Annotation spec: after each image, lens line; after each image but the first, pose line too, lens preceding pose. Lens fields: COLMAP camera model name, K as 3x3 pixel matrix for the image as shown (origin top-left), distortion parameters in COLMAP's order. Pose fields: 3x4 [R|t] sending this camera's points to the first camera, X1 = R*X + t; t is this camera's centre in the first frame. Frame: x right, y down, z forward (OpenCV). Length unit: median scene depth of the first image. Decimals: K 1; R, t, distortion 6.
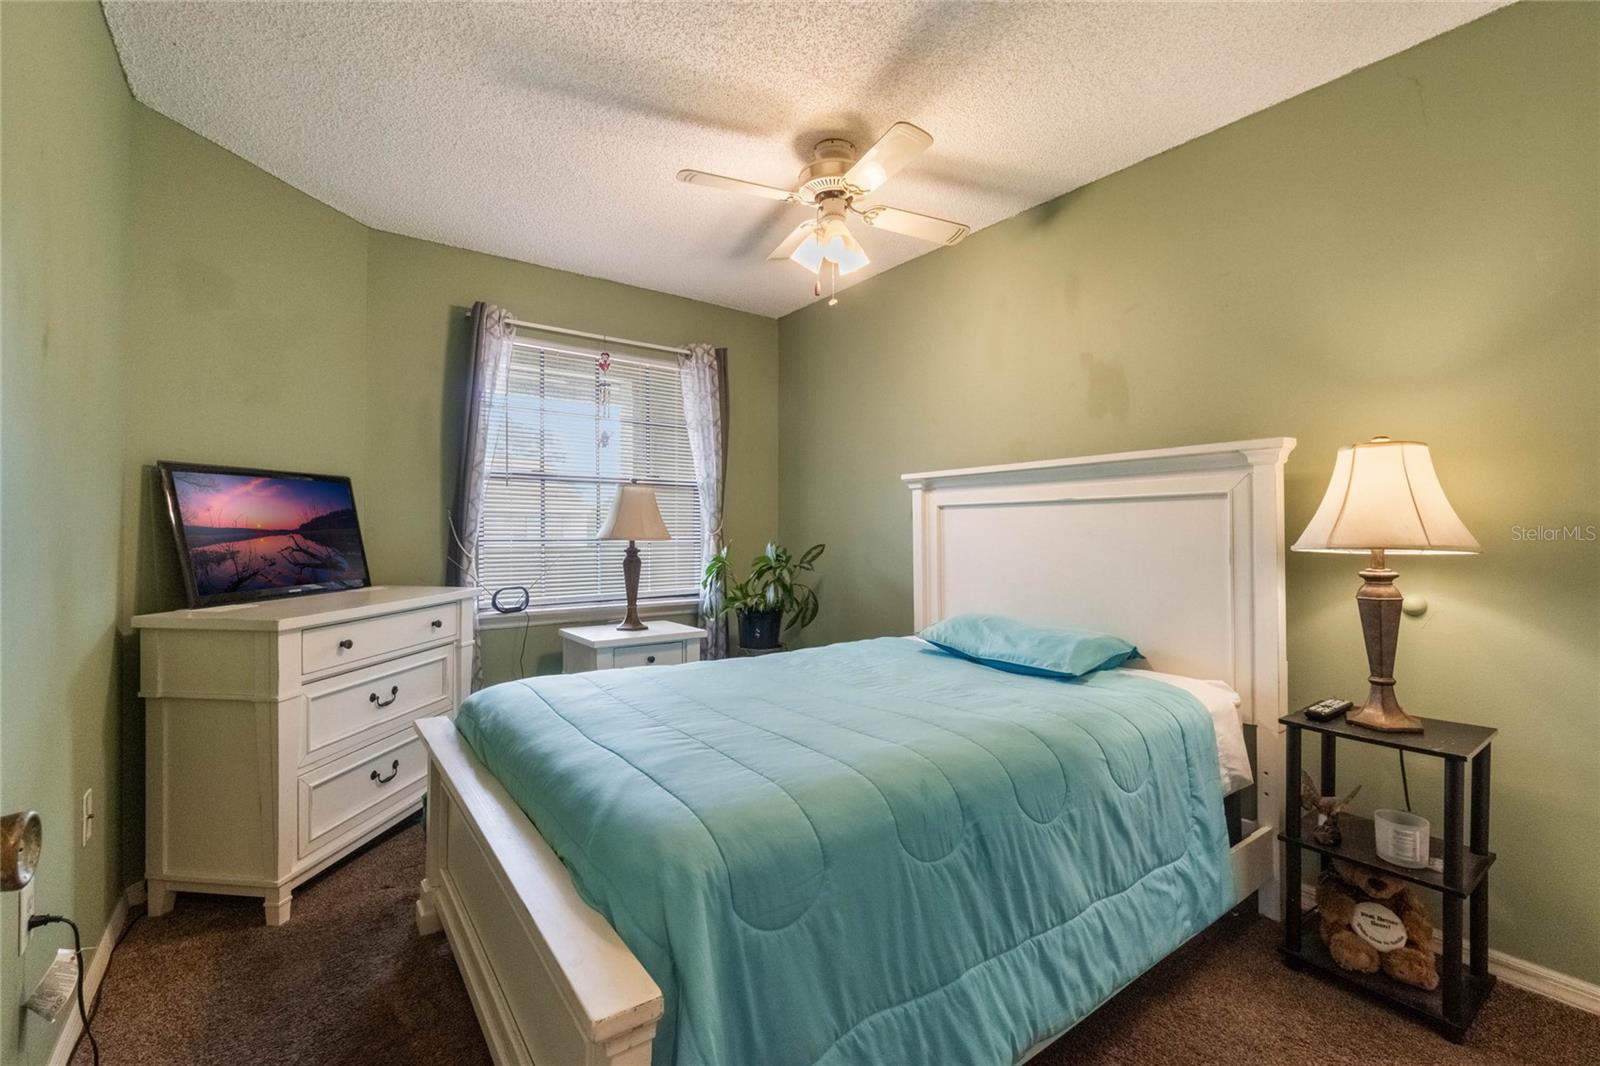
lens RADIAL K [[688.4, 0, 782.5], [0, 688.4, 527.7], [0, 0, 1]] dist [-0.007236, 0.002571]
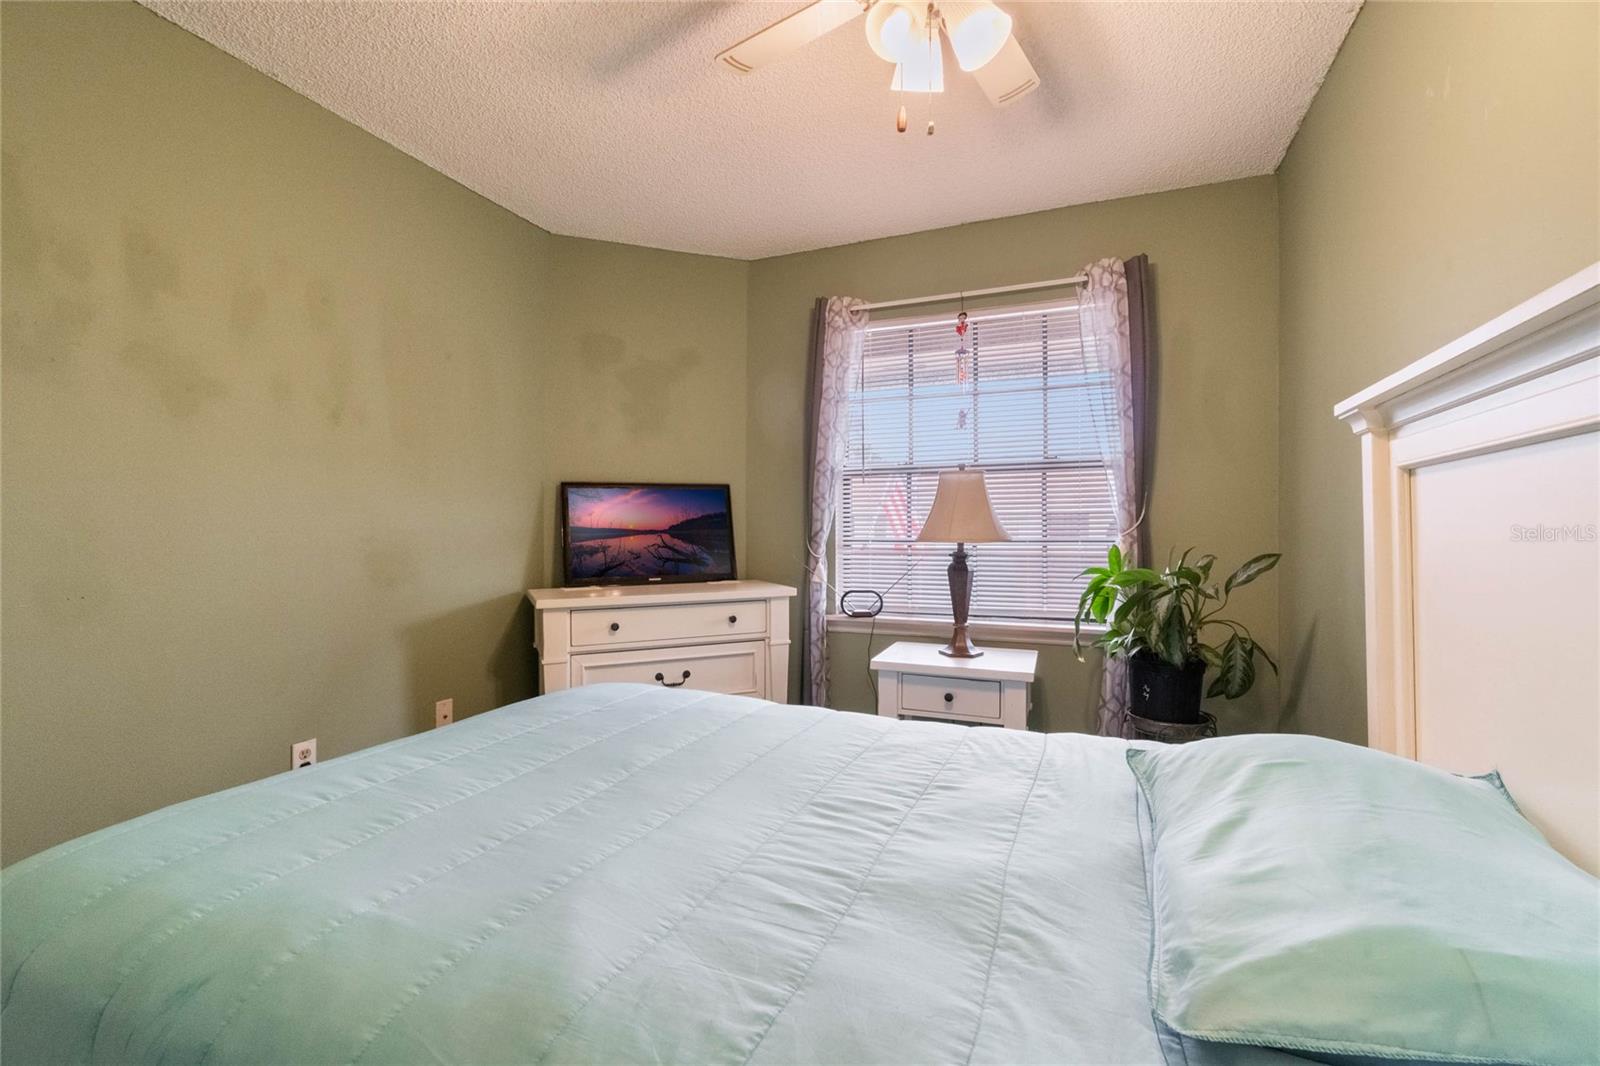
lens RADIAL K [[688.4, 0, 798.7], [0, 688.4, 529.8], [0, 0, 1]] dist [-0.007236, 0.002571]
pose [[0.521523, -0.004552, -0.853225, 0.376181], [0.005177, 0.999984, -0.002171, 0.005291], [0.853222, -0.003285, 0.521538, 0.452889]]
